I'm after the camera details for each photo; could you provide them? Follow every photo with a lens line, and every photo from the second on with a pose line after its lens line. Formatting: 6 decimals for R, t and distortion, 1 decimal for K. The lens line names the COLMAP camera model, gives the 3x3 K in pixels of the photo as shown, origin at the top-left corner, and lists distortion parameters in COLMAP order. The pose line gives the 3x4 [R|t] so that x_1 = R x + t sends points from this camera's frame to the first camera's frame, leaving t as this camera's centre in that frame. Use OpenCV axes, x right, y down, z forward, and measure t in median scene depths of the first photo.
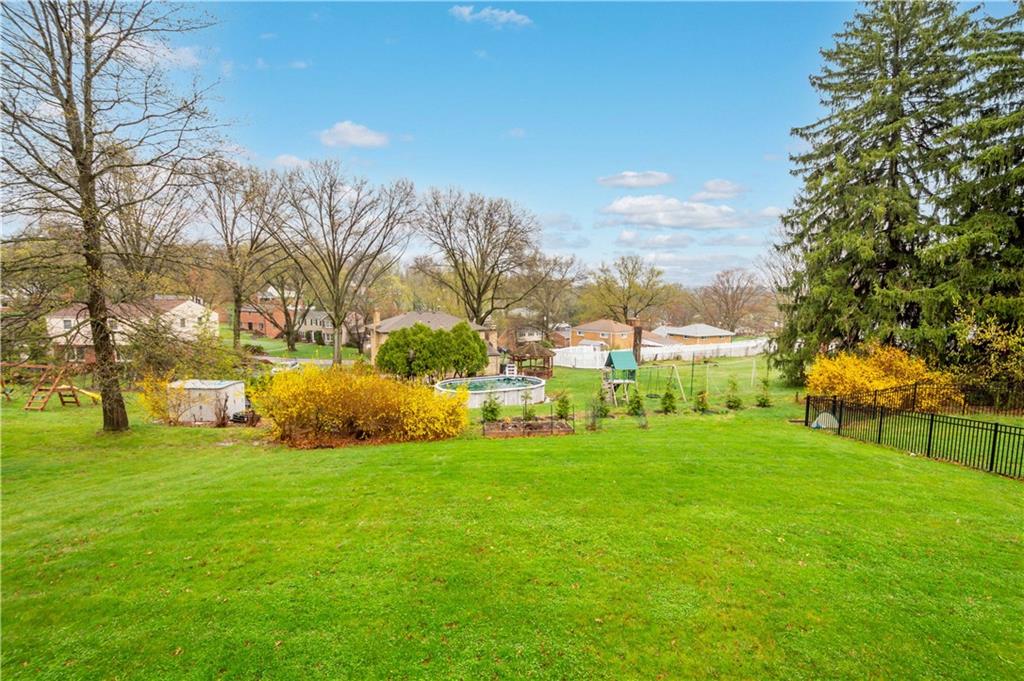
lens RADIAL K [[477.2, 0, 510.0], [0, 477.2, 347.8], [0, 0, 1]] dist [-0.001560, -0.004091]
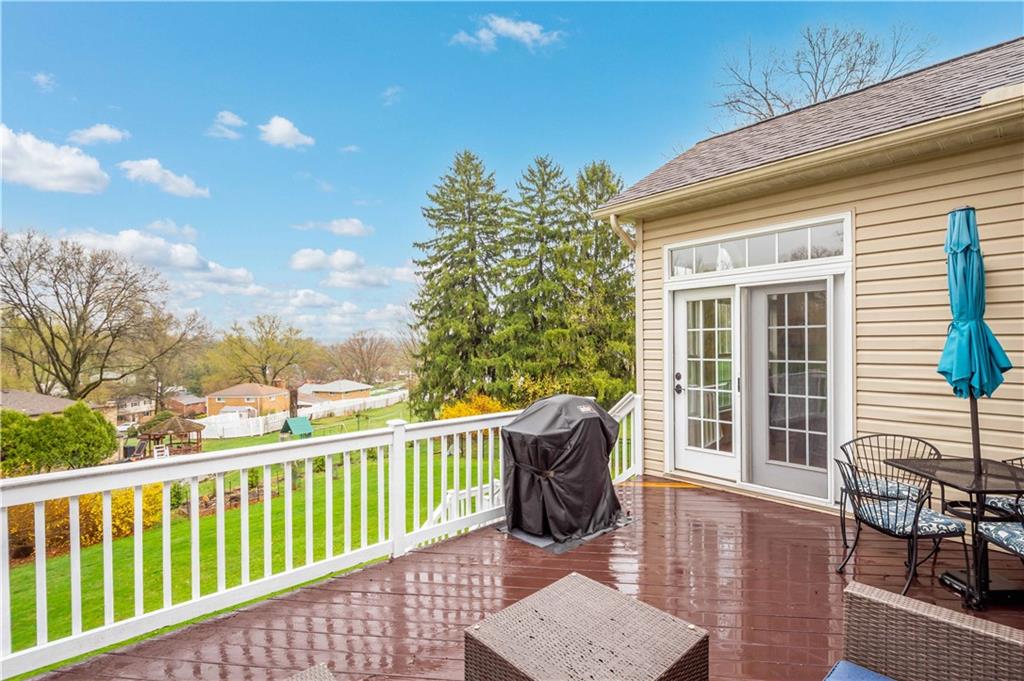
lens RADIAL K [[477.2, 0, 513.8], [0, 477.2, 346.2], [0, 0, 1]] dist [-0.001560, -0.004091]
pose [[0.733247, -0.019563, 0.679681, -0.146965], [0.093898, 0.992923, -0.072719, -0.029016], [-0.673448, 0.117142, 0.729895, -0.180707]]
